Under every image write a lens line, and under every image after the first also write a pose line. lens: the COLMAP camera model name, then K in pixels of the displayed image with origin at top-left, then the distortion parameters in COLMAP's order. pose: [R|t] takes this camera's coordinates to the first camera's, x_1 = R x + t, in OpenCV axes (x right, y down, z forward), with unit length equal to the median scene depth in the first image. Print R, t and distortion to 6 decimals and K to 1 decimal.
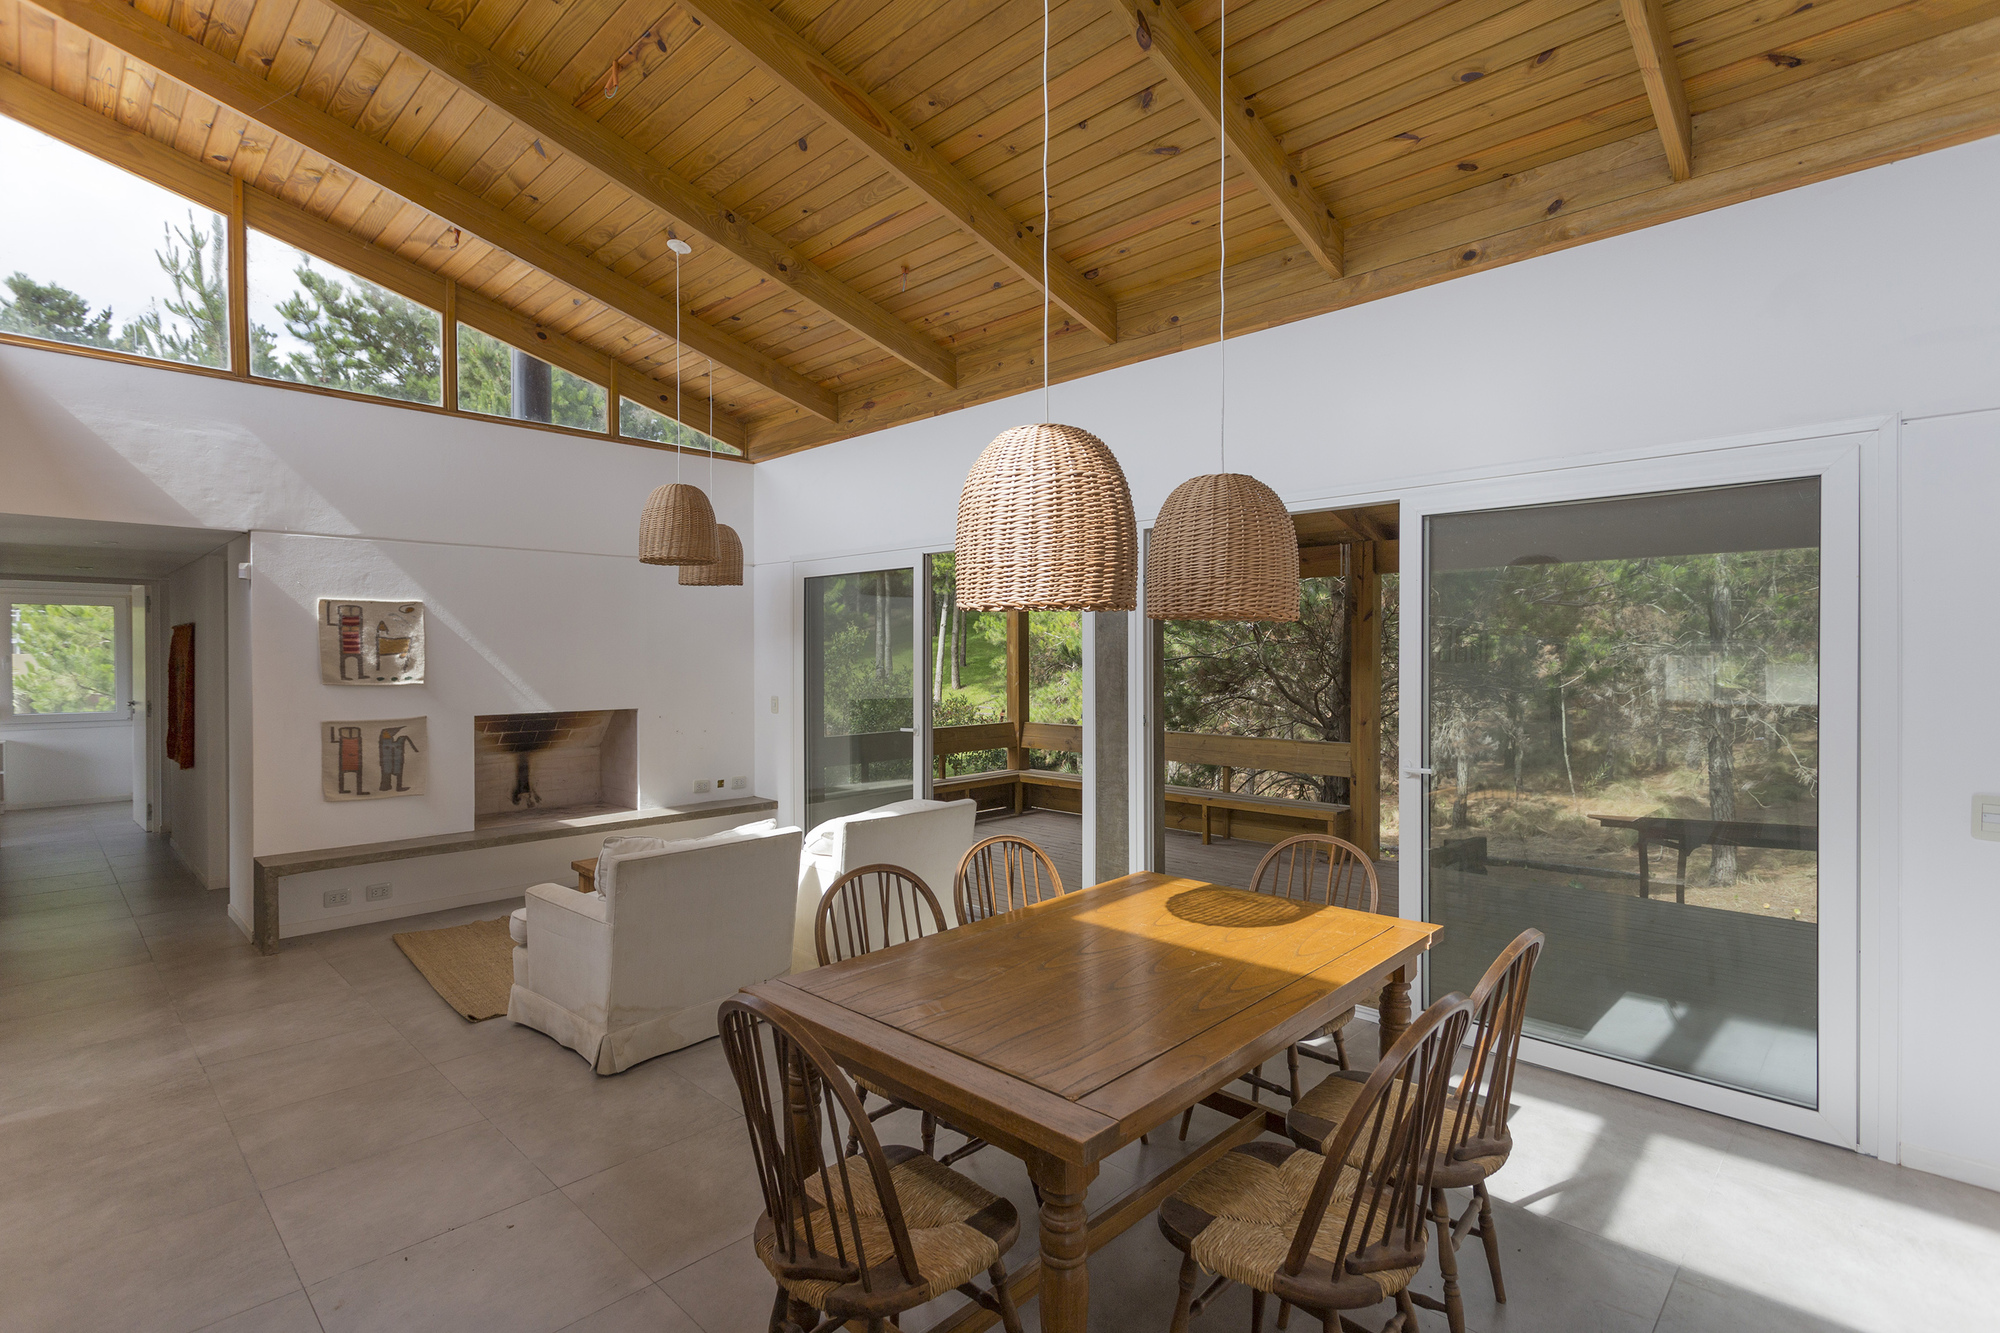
lens RADIAL K [[979.4, 0, 993.9], [0, 979.4, 674.5], [0, 0, 1]] dist [0.002200, 0.000323]
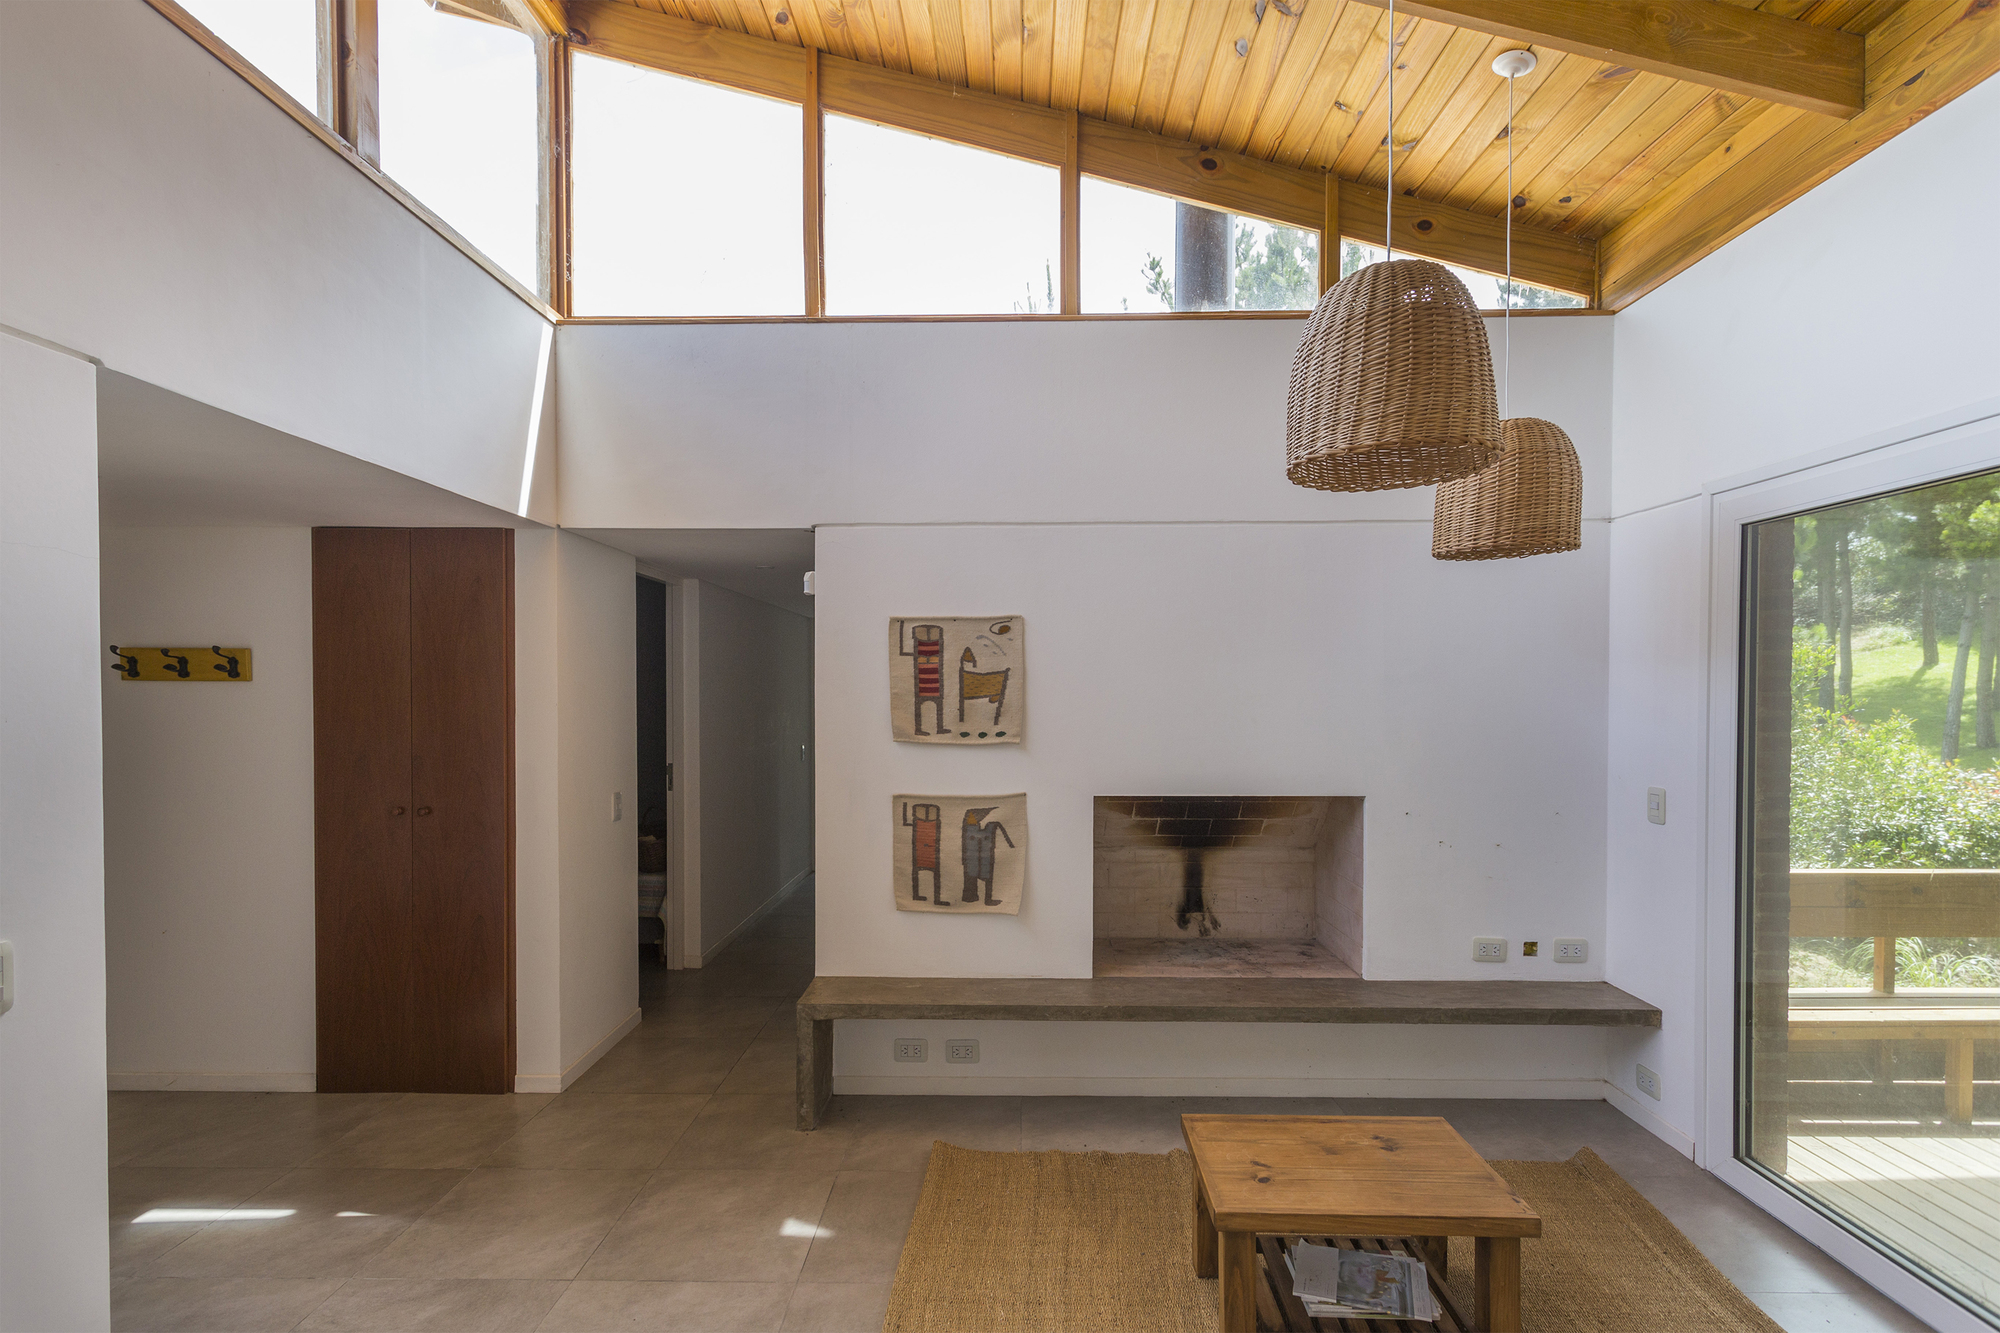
lens RADIAL K [[933.6, 0, 1028.0], [0, 933.6, 703.6], [0, 0, 1]] dist [0.013127, -0.000065]
pose [[0.697911, 0.009640, -0.716120, -0.138966], [-0.015636, 0.999876, -0.001779, -0.015890], [0.716014, 0.012439, 0.697975, 0.581251]]
